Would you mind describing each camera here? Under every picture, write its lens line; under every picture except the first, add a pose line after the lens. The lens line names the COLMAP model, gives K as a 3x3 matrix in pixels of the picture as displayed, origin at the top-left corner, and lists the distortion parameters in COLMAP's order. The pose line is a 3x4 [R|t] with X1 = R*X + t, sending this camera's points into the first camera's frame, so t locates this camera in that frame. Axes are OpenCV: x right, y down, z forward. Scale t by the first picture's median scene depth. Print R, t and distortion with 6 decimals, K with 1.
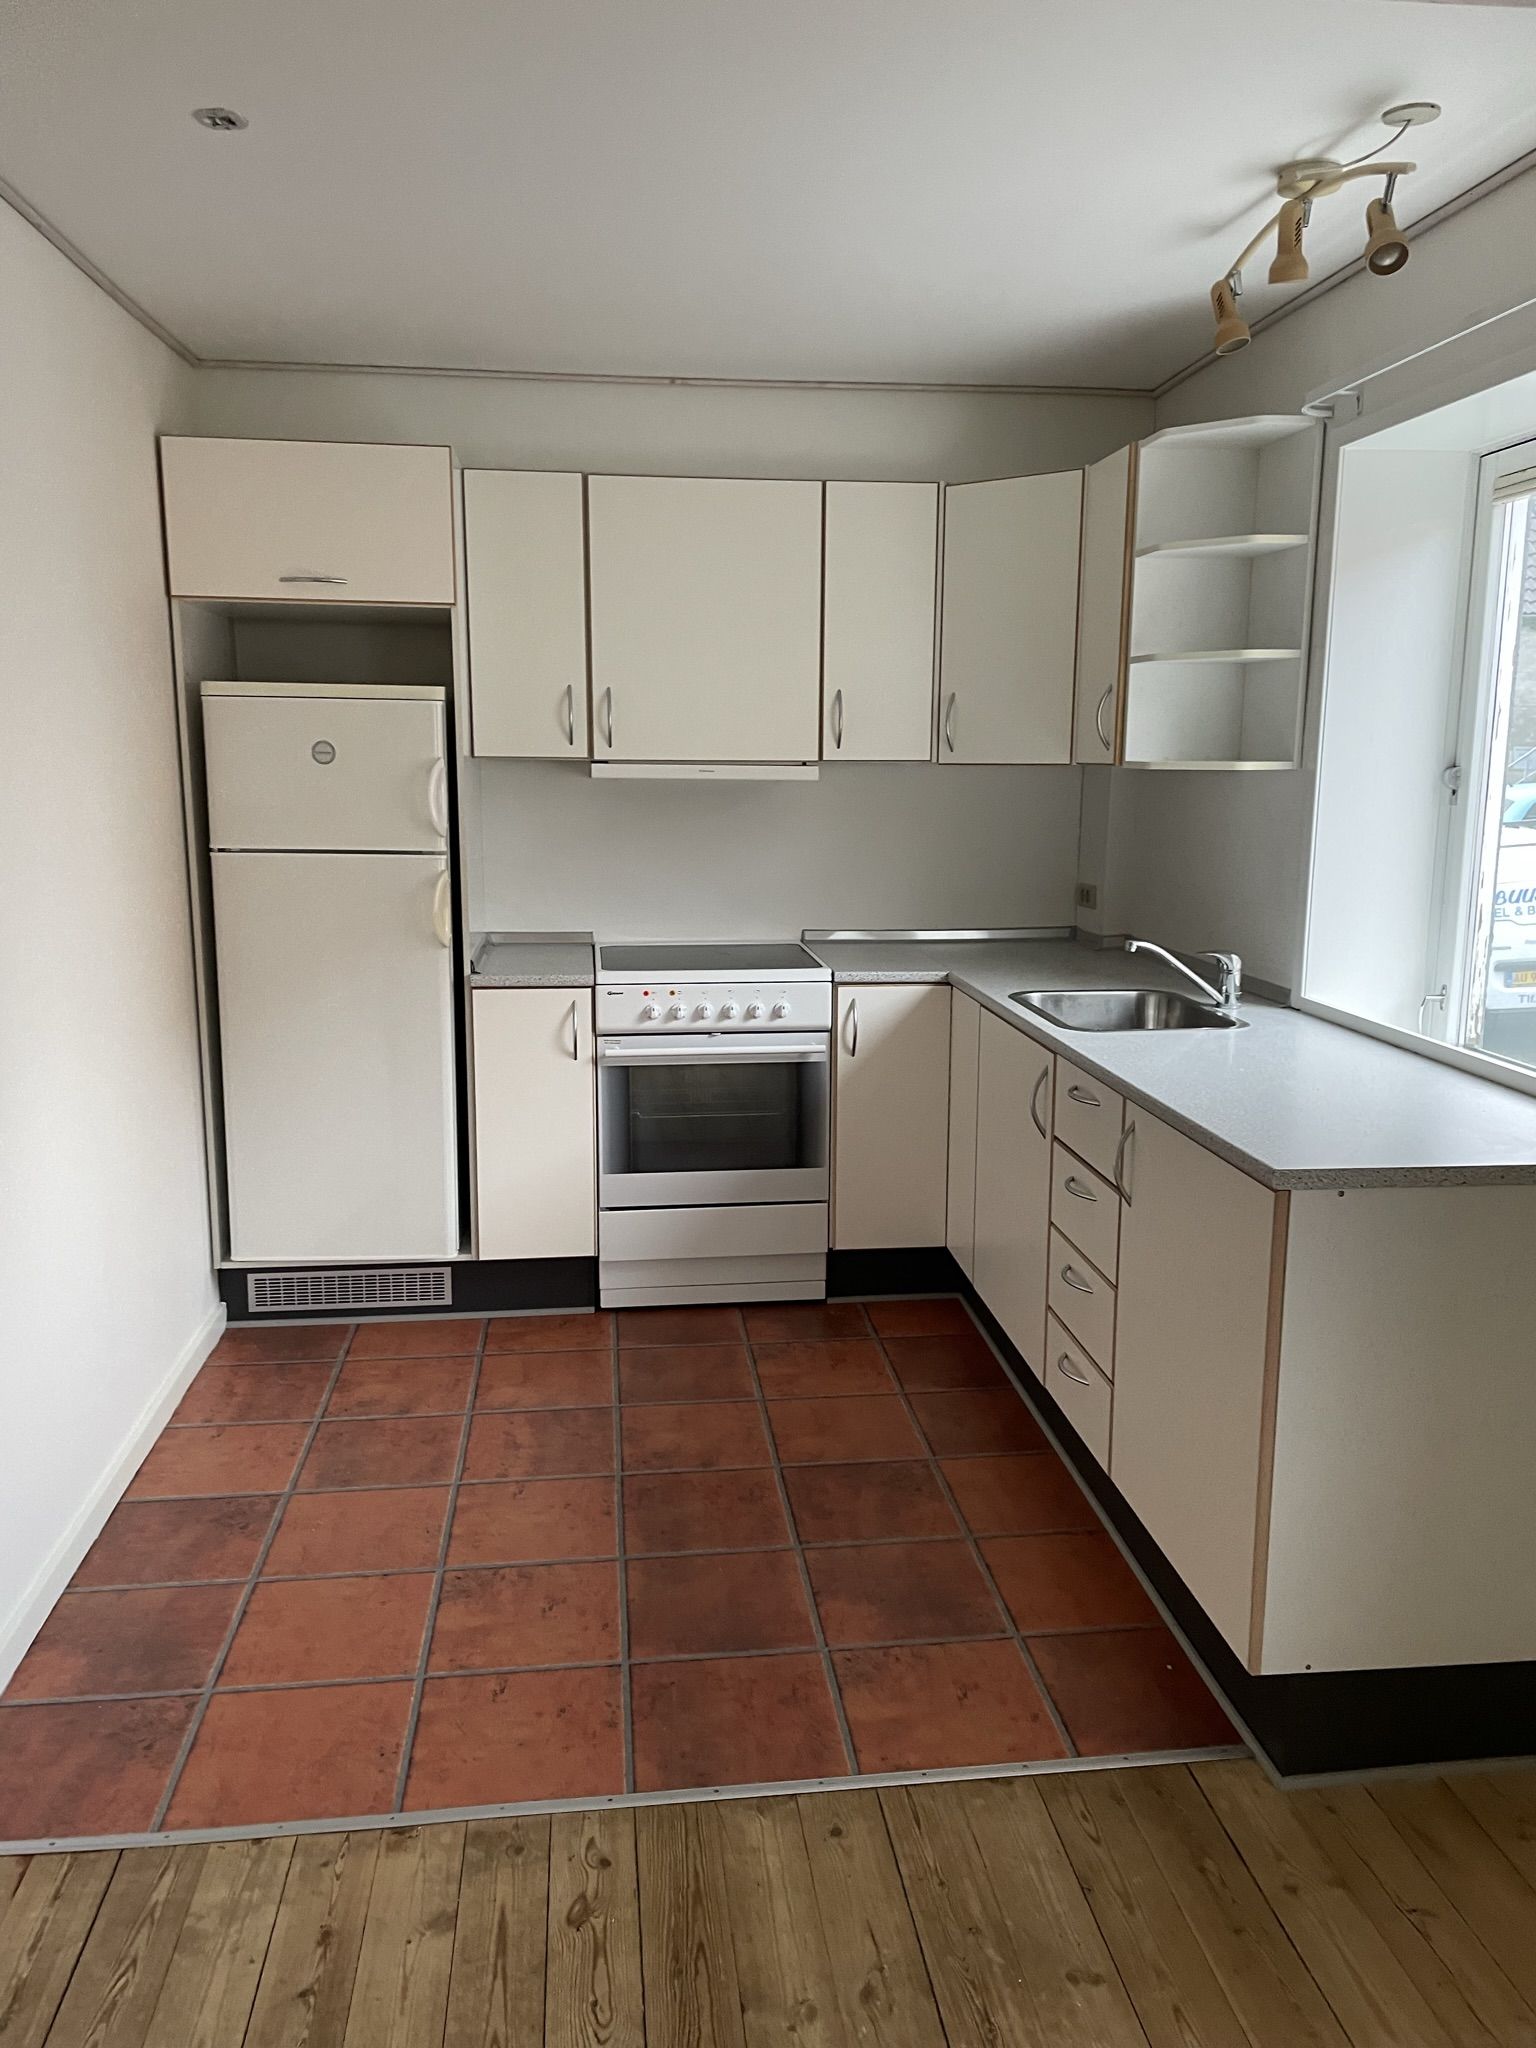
lens RADIAL K [[1539.2, 0, 768.3], [0, 1539.2, 1038.0], [0, 0, 1]] dist [0.096185, -0.121128]
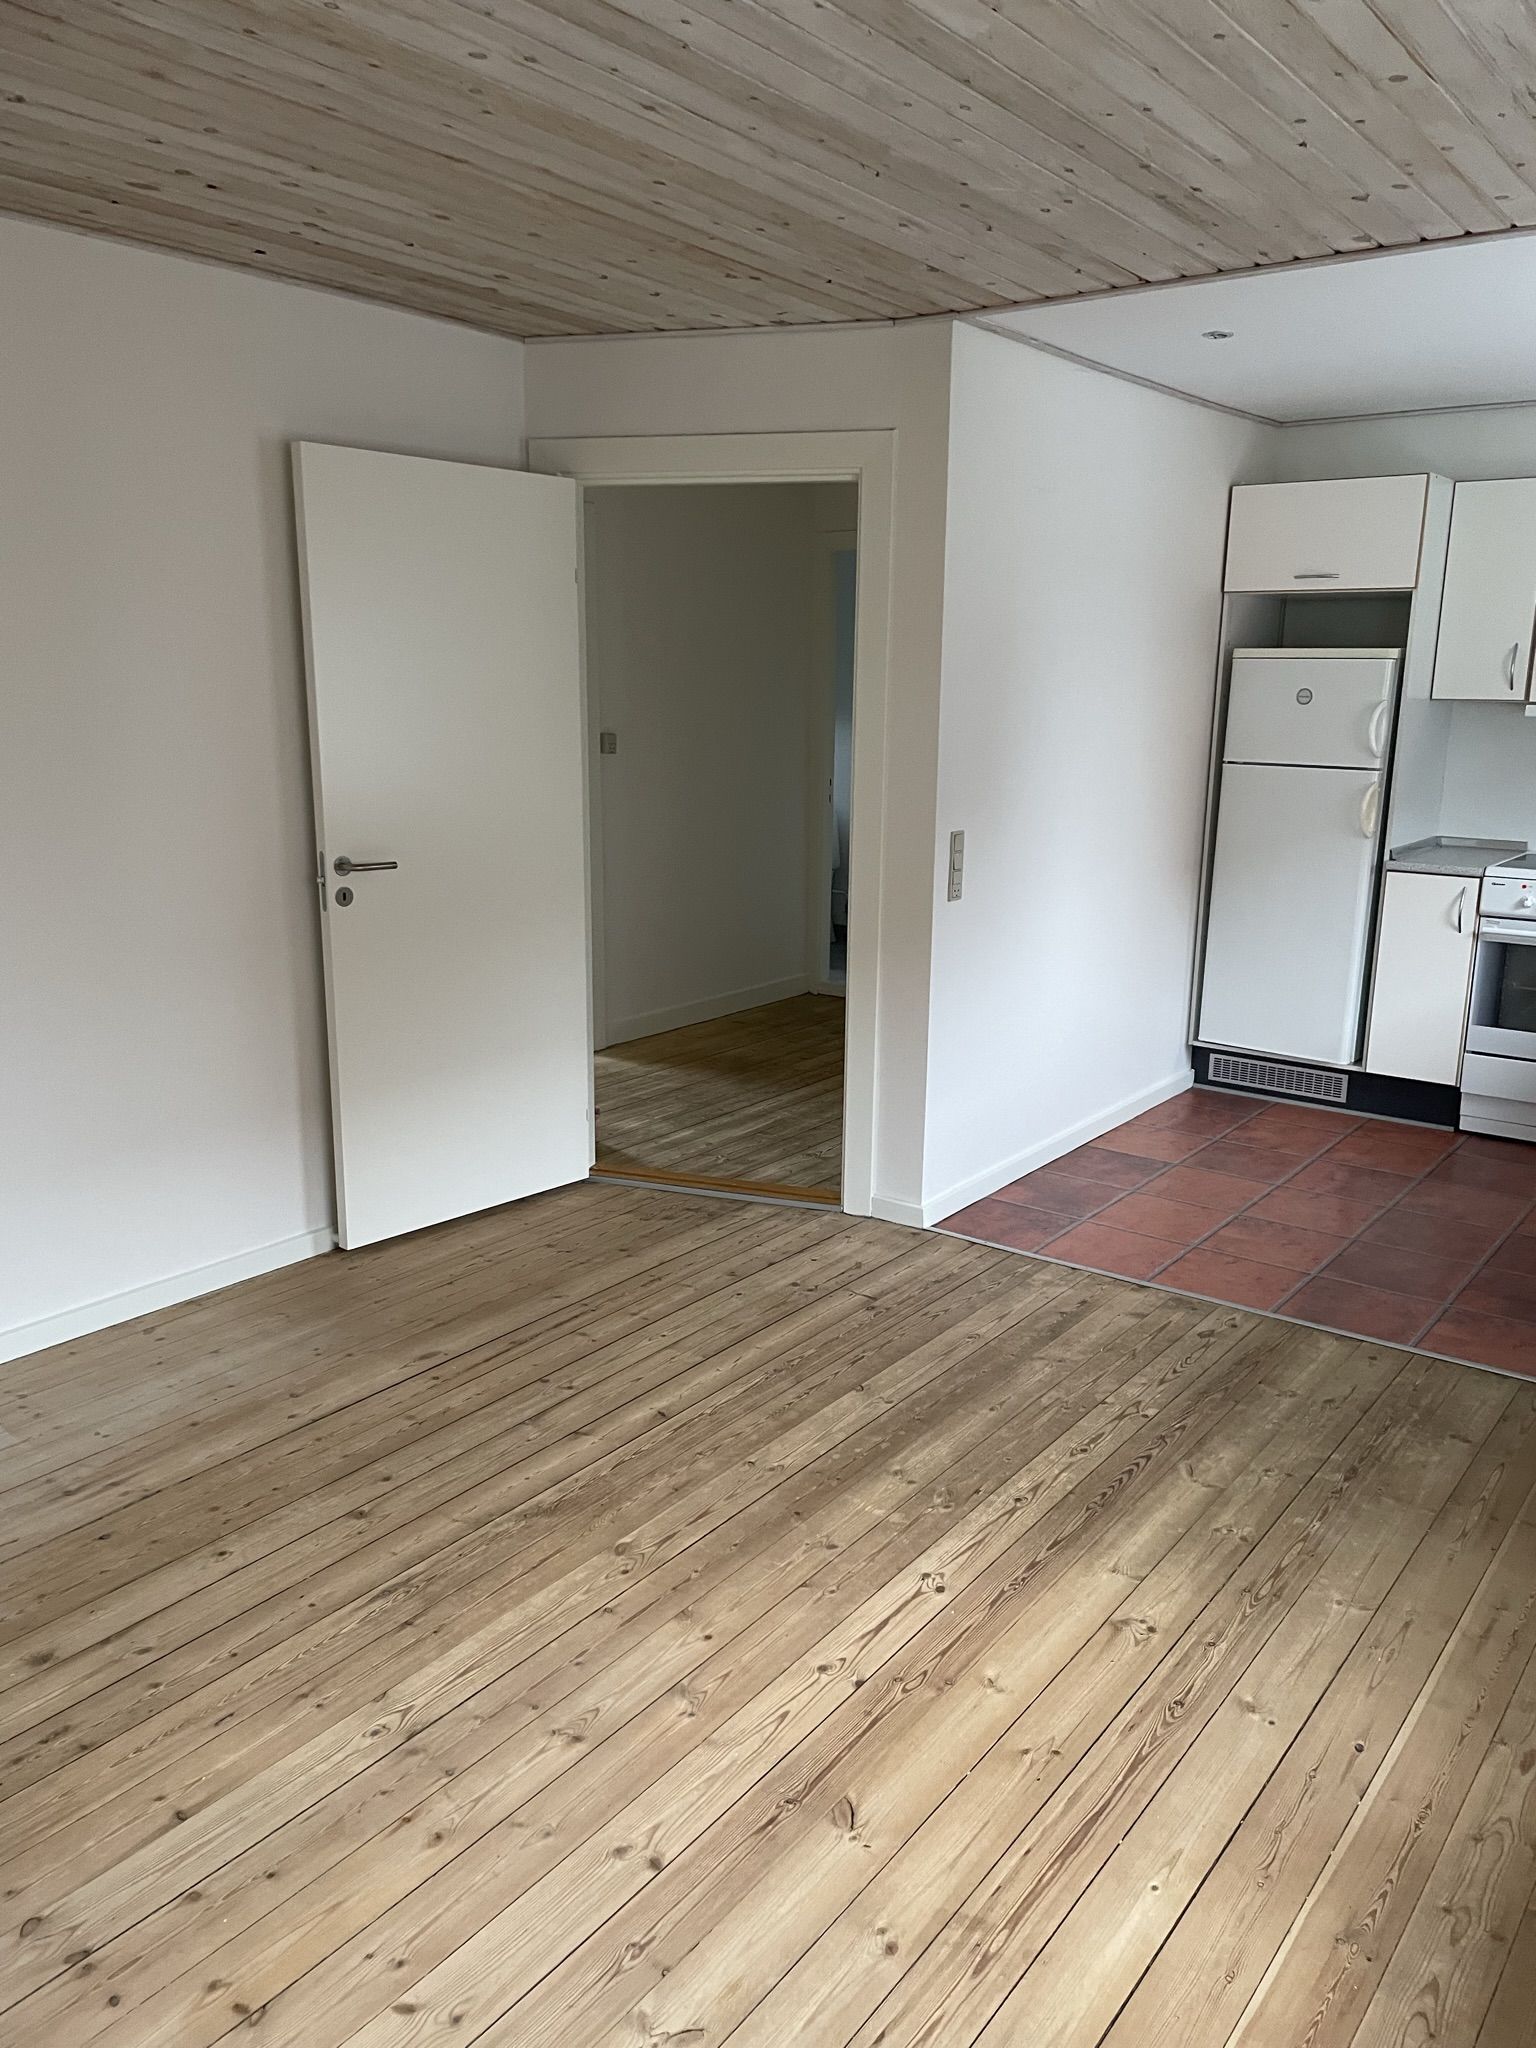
lens RADIAL K [[1549.0, 0, 788.7], [0, 1549.0, 1023.4], [0, 0, 1]] dist [0.094088, -0.126261]
pose [[0.728674, 0.155178, -0.667048, 0.363305], [-0.135734, 0.987394, 0.081428, 0.059429], [0.671275, 0.031207, 0.740551, -0.370316]]
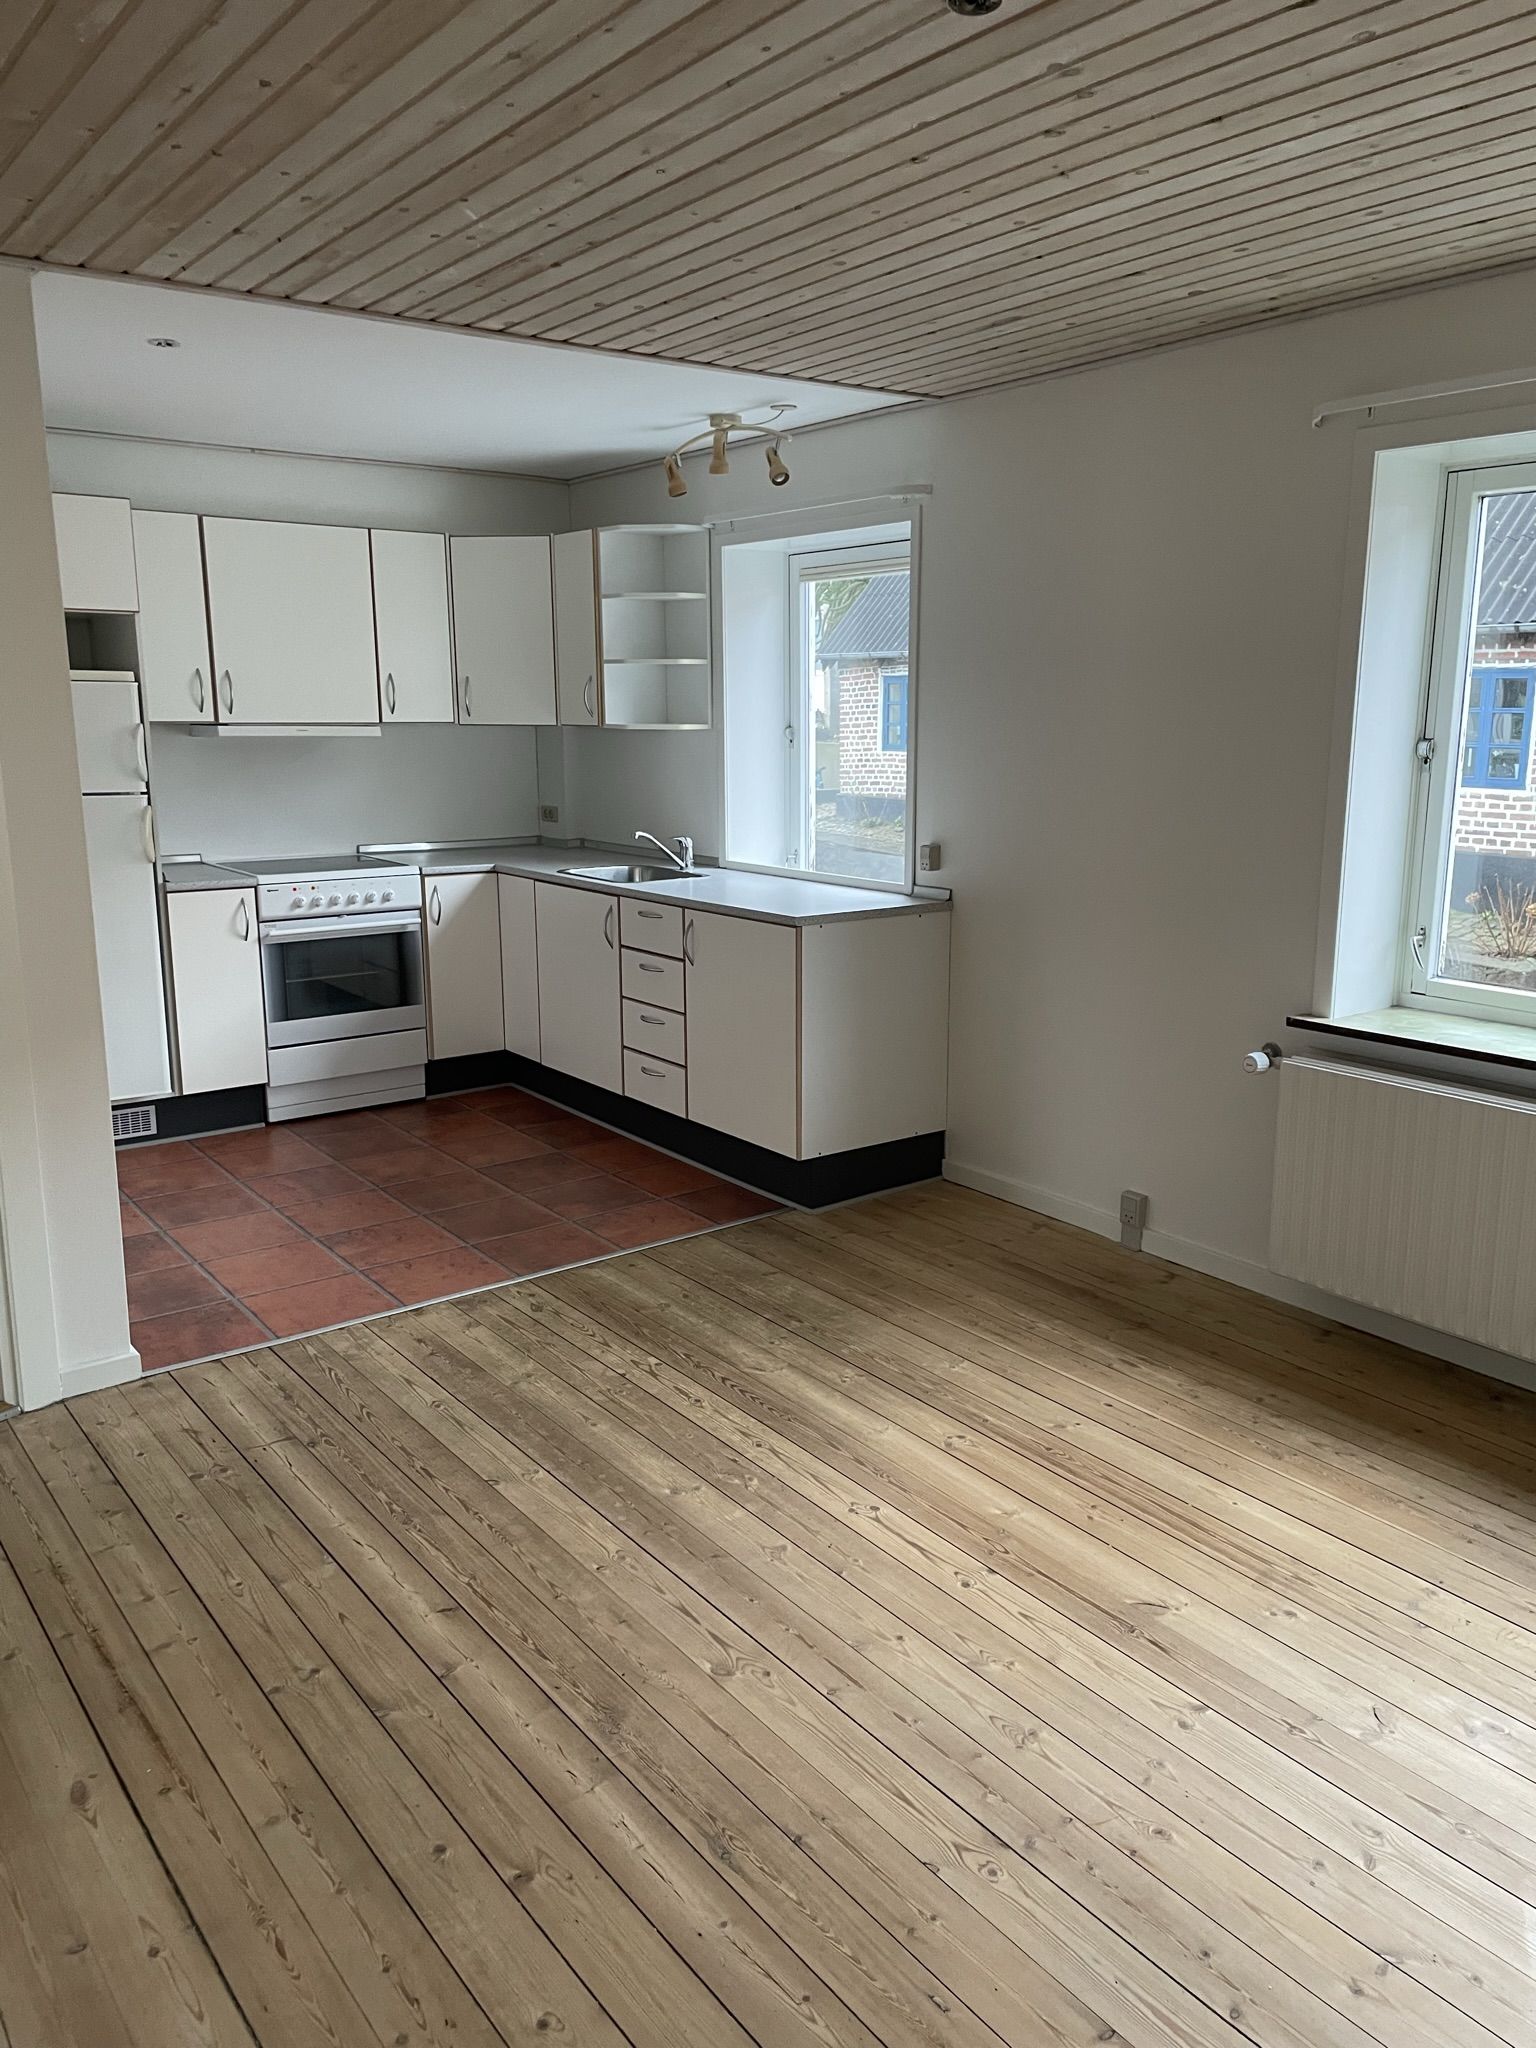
lens RADIAL K [[1549.0, 0, 788.7], [0, 1549.0, 1023.4], [0, 0, 1]] dist [0.094088, -0.126261]
pose [[0.859818, -0.106726, 0.499323, -0.418377], [0.097138, 0.994242, 0.045242, 0.072372], [-0.501276, 0.009603, 0.865234, -0.464290]]
